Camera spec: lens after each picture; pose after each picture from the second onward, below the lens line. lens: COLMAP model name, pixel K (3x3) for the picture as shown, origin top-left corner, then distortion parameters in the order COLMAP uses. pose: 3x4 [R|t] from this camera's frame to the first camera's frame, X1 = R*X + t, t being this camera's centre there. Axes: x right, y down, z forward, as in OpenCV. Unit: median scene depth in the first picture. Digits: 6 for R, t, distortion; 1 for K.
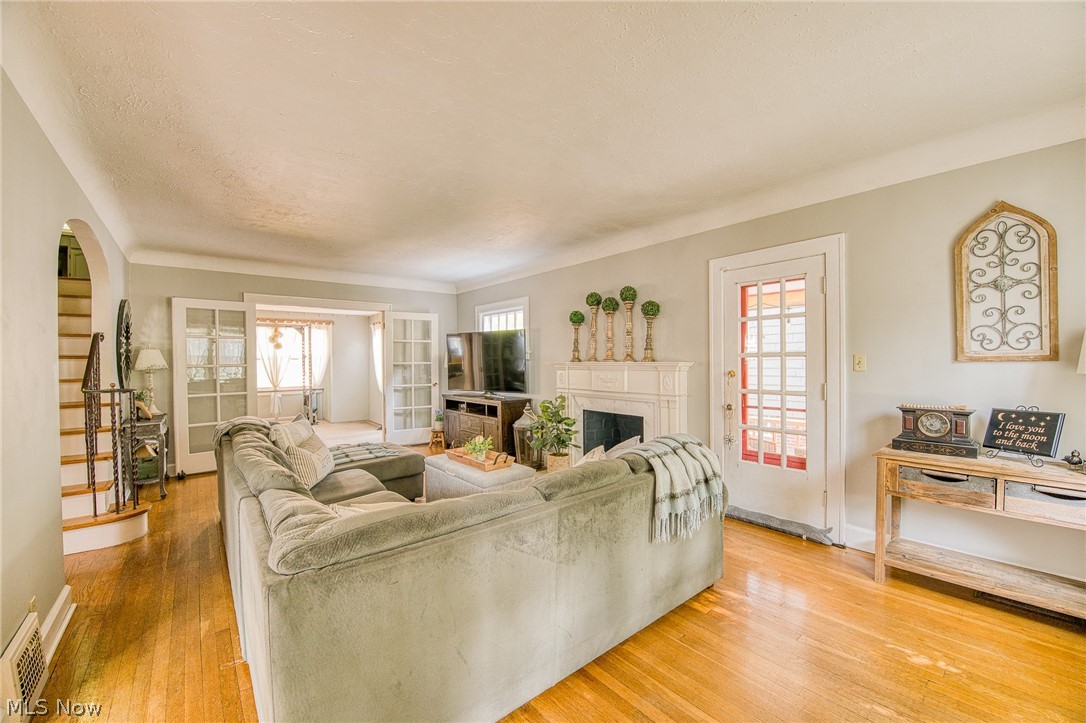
lens RADIAL K [[426.4, 0, 546.4], [0, 426.4, 365.5], [0, 0, 1]] dist [-0.025143, -0.000296]
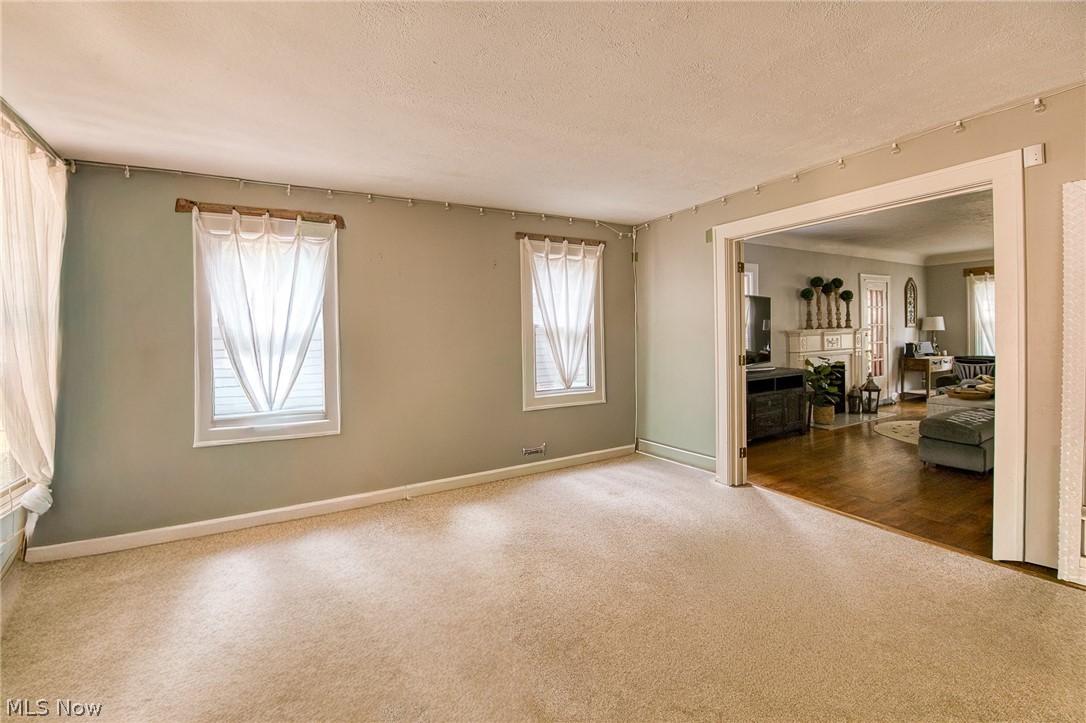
lens RADIAL K [[442.4, 0, 542.8], [0, 442.4, 347.9], [0, 0, 1]] dist [-0.025051, -0.000174]
pose [[0.198982, -0.021344, 0.979771, -1.580145], [0.037048, 0.999212, 0.014244, -0.002549], [-0.979303, 0.033465, 0.199616, 1.794887]]
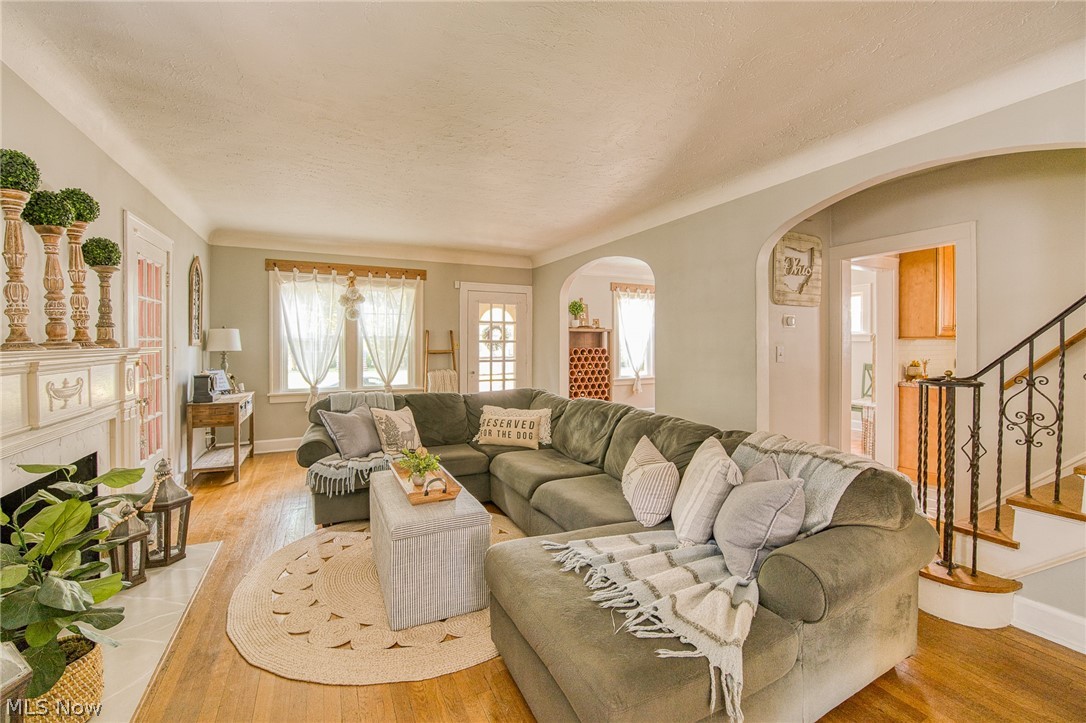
lens RADIAL K [[442.4, 0, 542.8], [0, 442.4, 347.9], [0, 0, 1]] dist [-0.025051, -0.000174]
pose [[-0.974111, 0.005978, 0.225993, -0.444901], [0.011918, 0.999618, 0.024930, -0.016228], [-0.225758, 0.026978, -0.973810, 1.424259]]
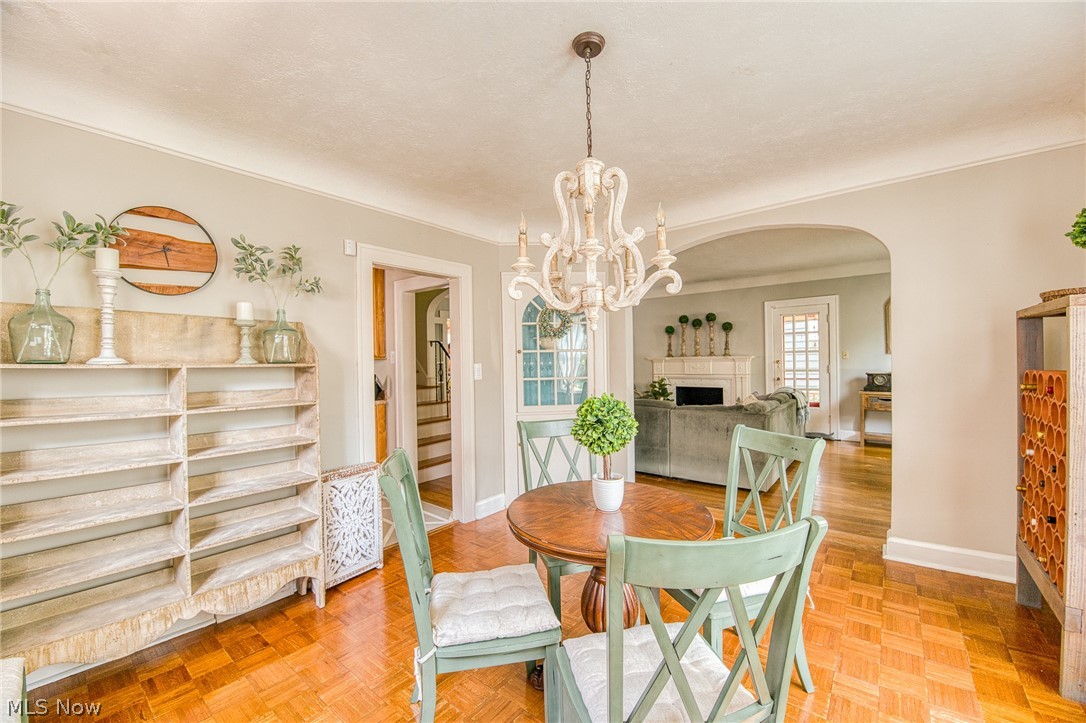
lens RADIAL K [[426.4, 0, 546.4], [0, 426.4, 365.5], [0, 0, 1]] dist [-0.025143, -0.000296]
pose [[0.981065, -0.016878, 0.192944, -0.836700], [0.016649, 0.999857, 0.002806, 0.012222], [-0.192964, 0.000459, 0.981206, -0.587005]]
